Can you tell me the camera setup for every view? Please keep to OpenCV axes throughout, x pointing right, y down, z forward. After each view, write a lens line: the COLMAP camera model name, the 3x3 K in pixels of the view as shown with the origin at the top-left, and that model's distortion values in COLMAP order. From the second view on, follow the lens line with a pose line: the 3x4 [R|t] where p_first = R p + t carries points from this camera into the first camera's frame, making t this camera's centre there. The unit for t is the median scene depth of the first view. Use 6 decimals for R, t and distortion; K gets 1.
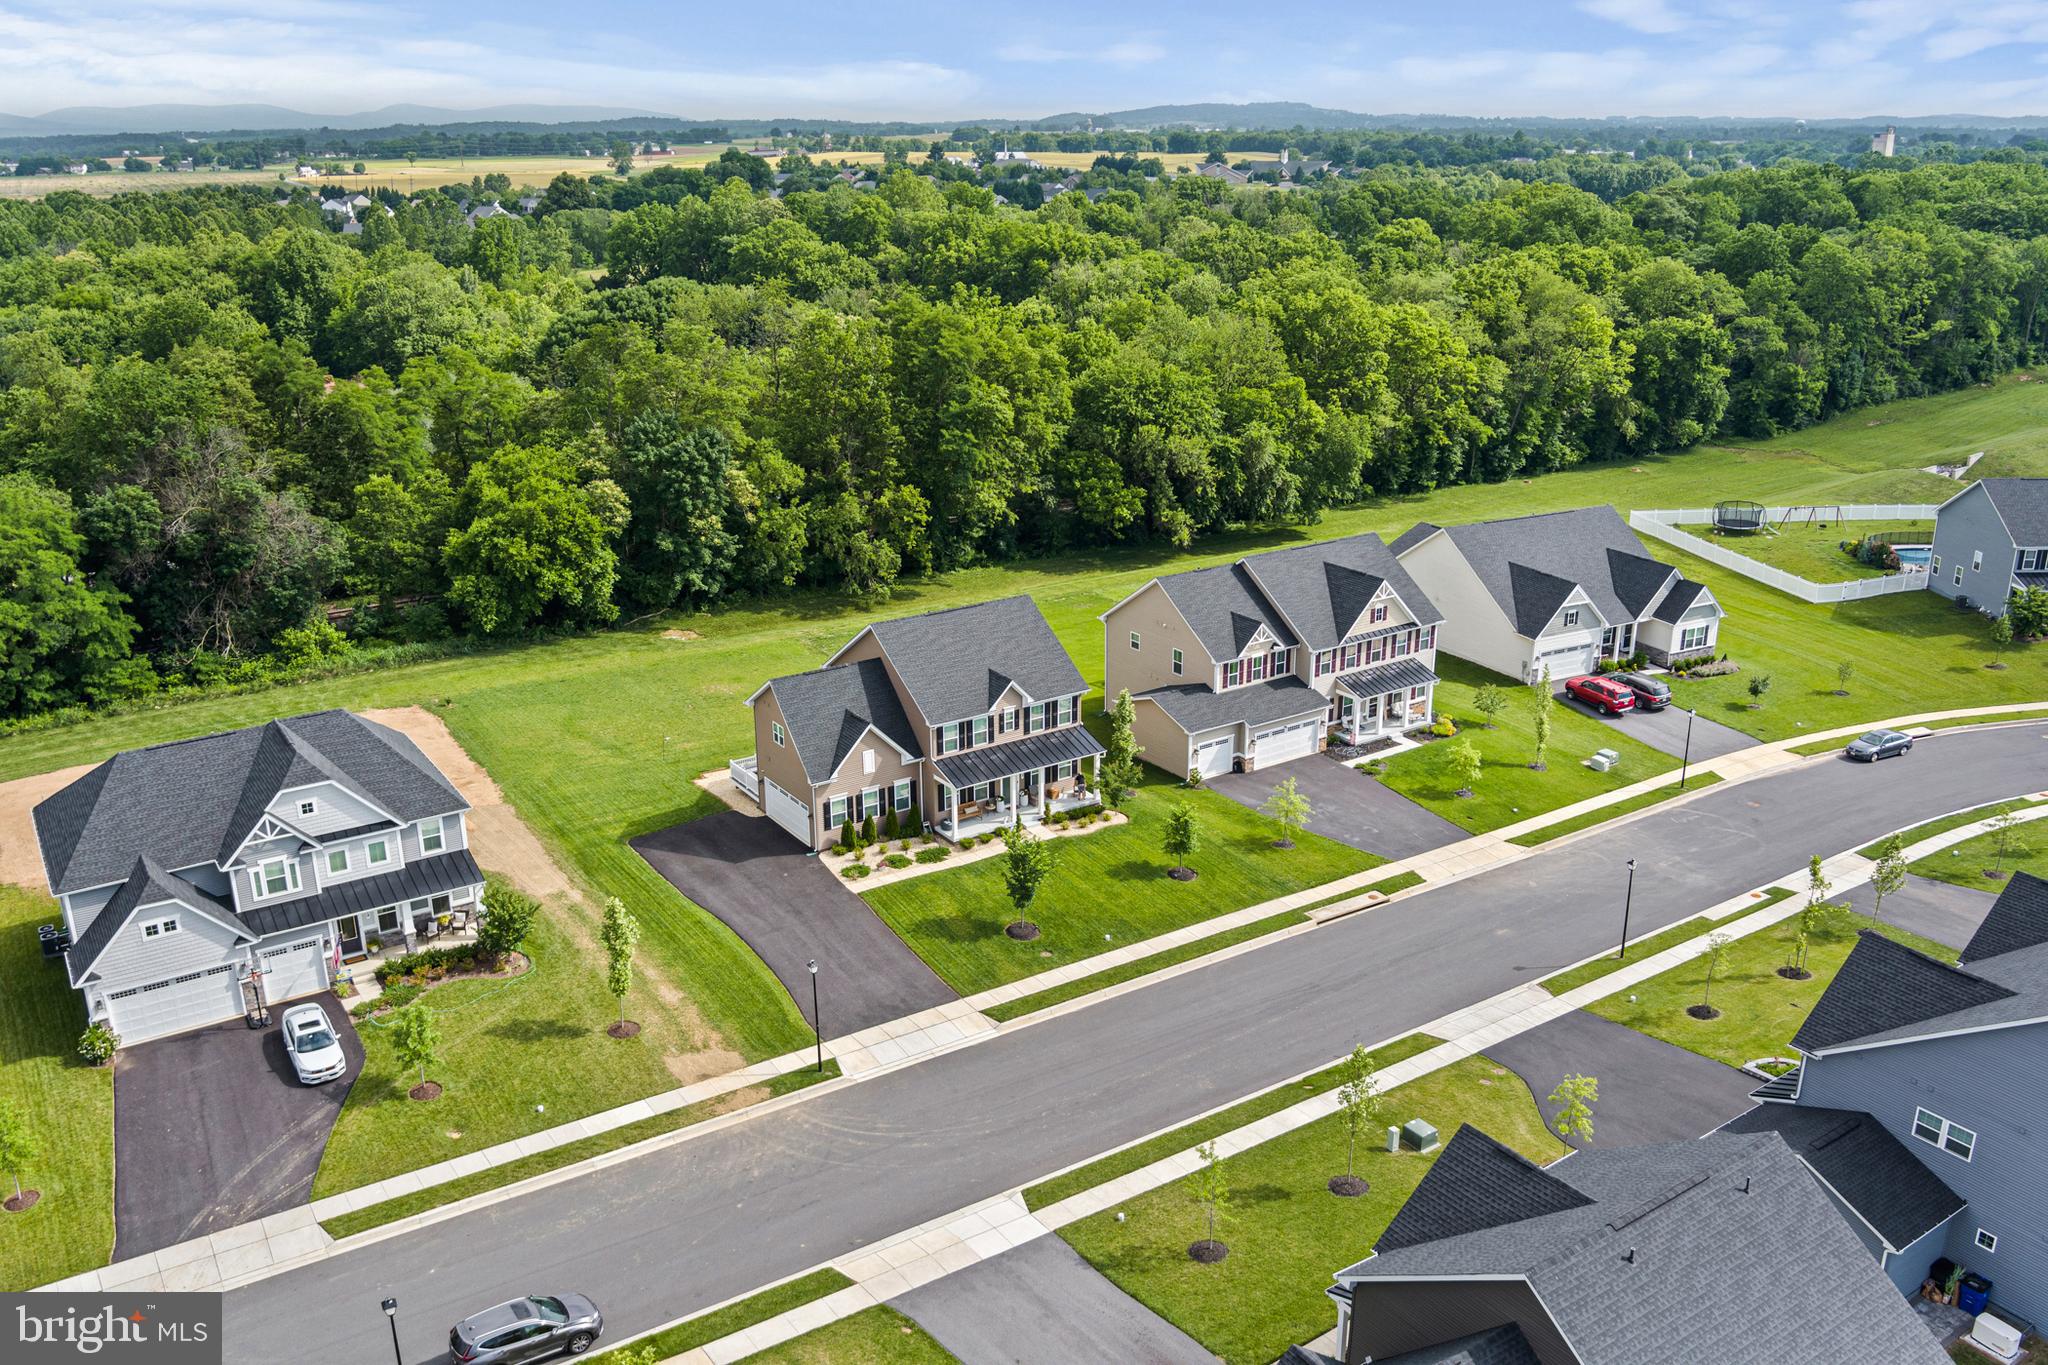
lens RADIAL K [[1663.7, 0, 1027.4], [0, 1663.7, 692.5], [0, 0, 1]] dist [-0.065939, 0.005583]
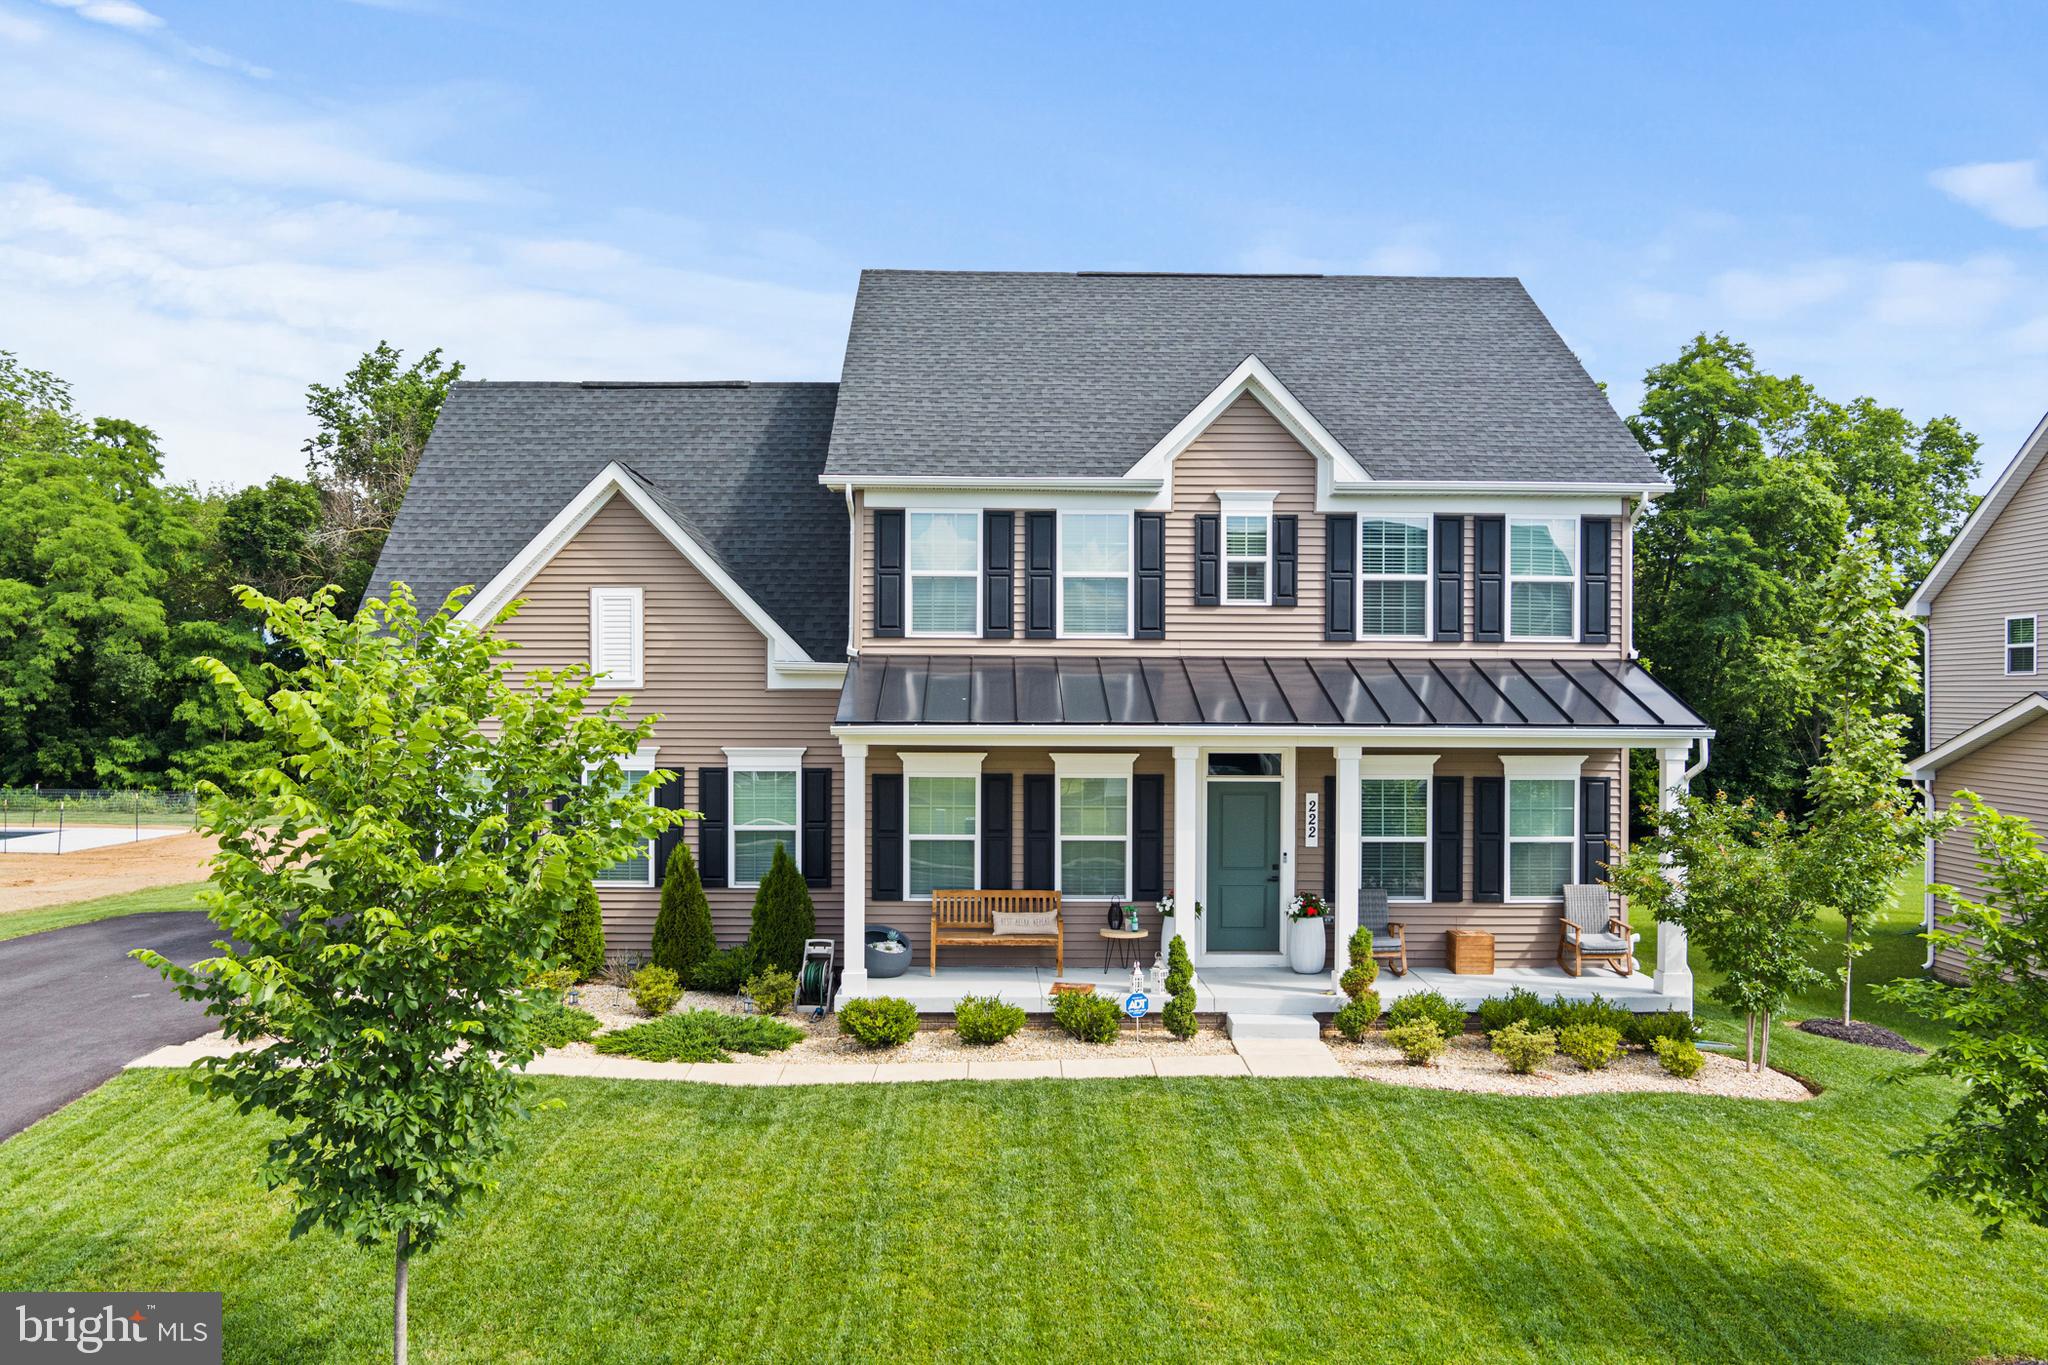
lens RADIAL K [[1663.7, 0, 1027.4], [0, 1663.7, 692.5], [0, 0, 1]] dist [-0.065939, 0.005583]
pose [[0.837587, 0.008972, -0.546231, 0.088952], [-0.186490, 0.944499, -0.270448, 0.102553], [0.513488, 0.328390, 0.792773, 0.819012]]
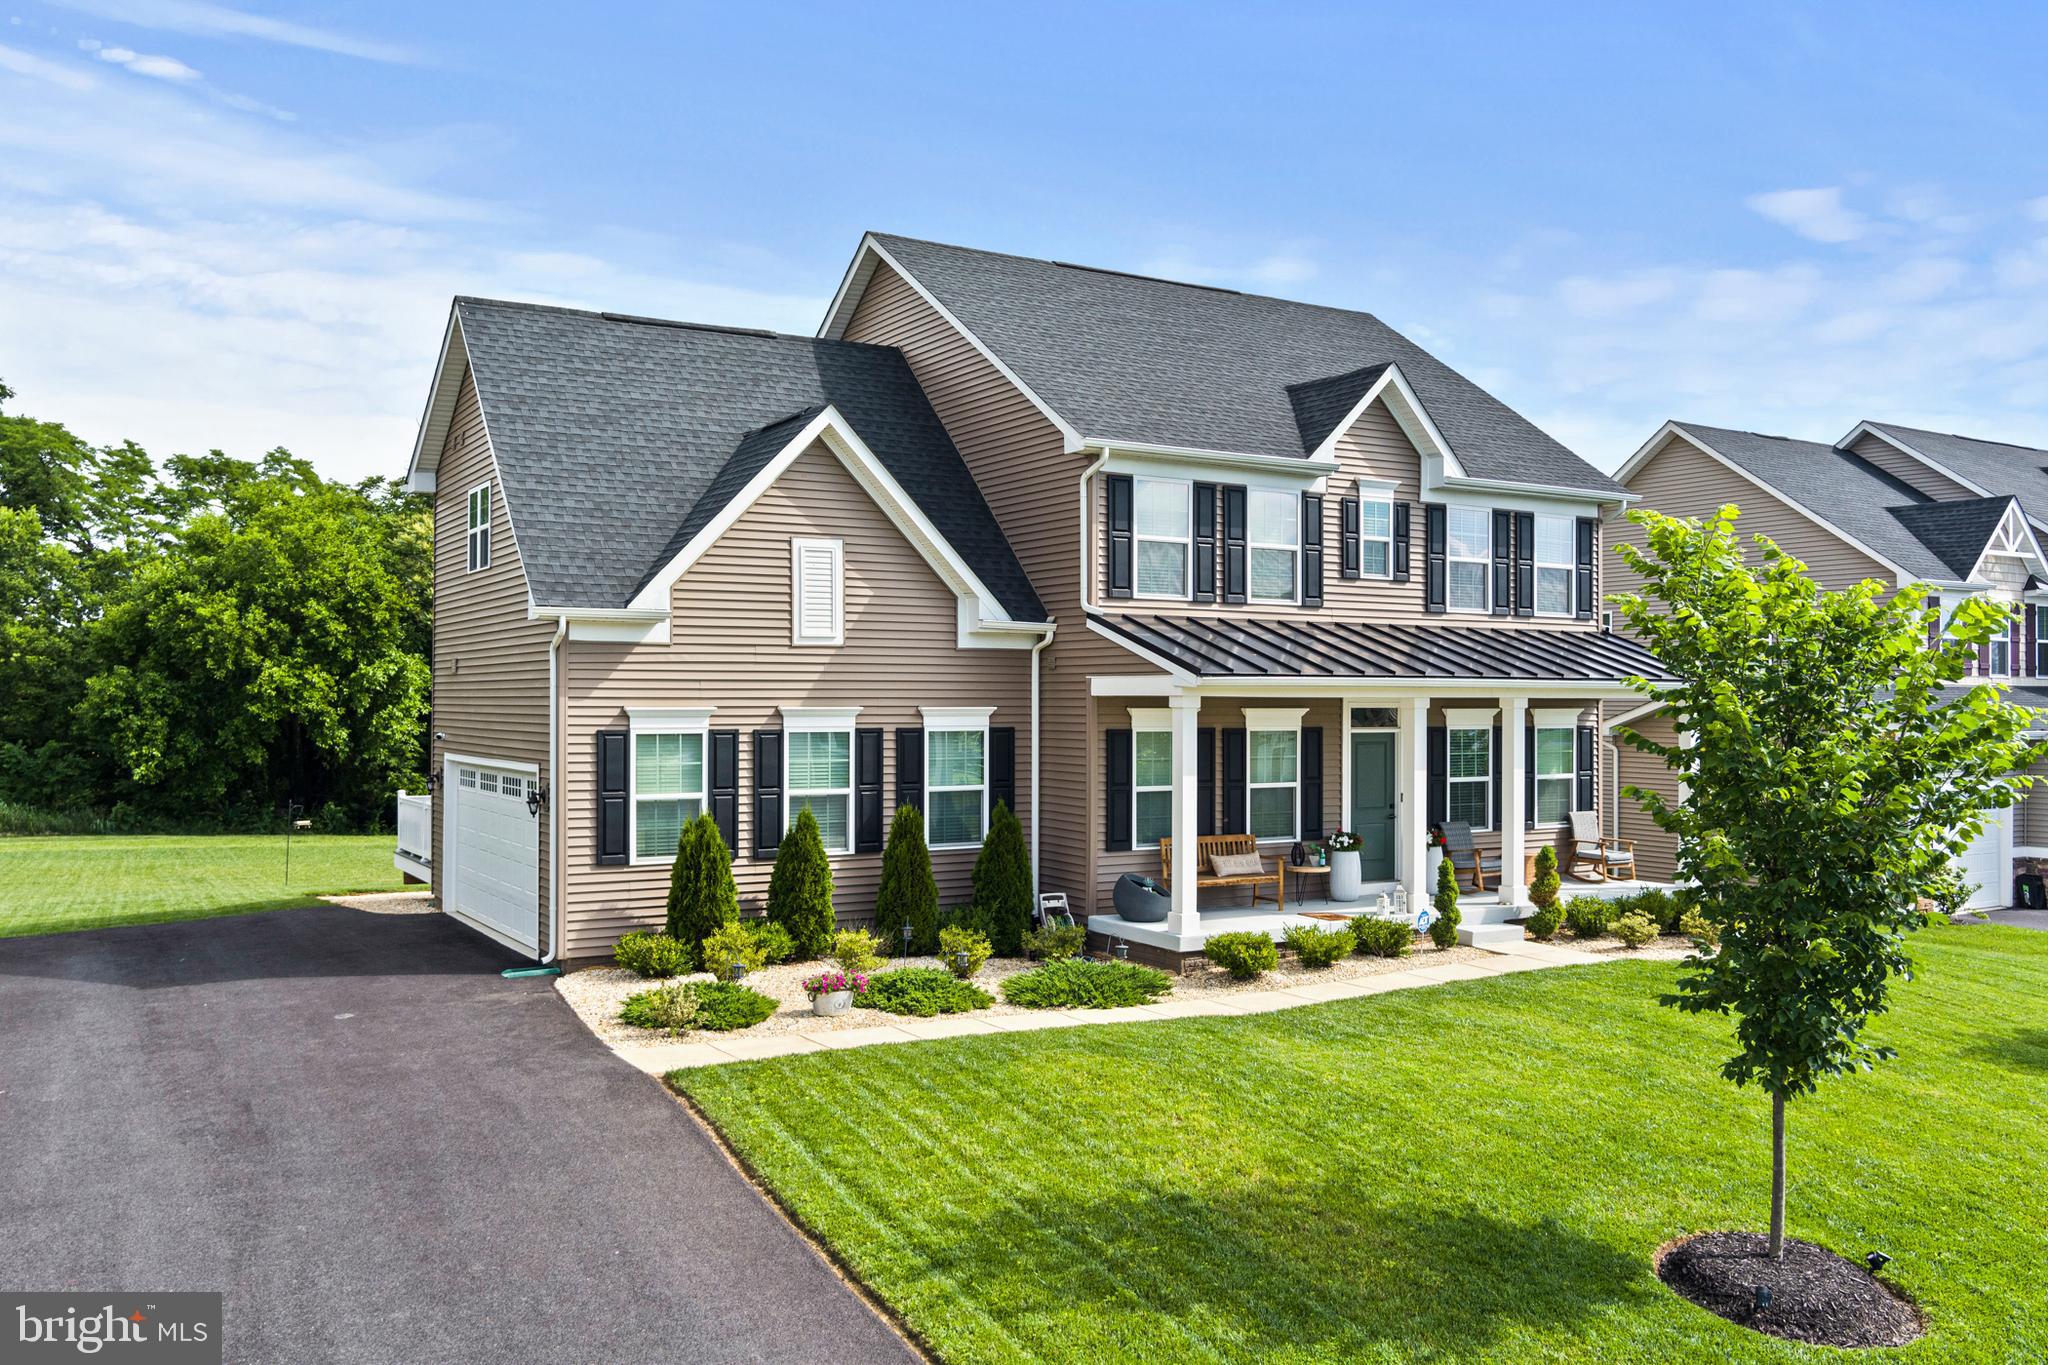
lens RADIAL K [[1663.7, 0, 1027.4], [0, 1663.7, 692.5], [0, 0, 1]] dist [-0.065939, 0.005583]
pose [[0.998496, 0.006468, -0.054437, -0.051810], [-0.024157, 0.943320, -0.331004, 0.128880], [0.049210, 0.331821, 0.942058, 0.767901]]
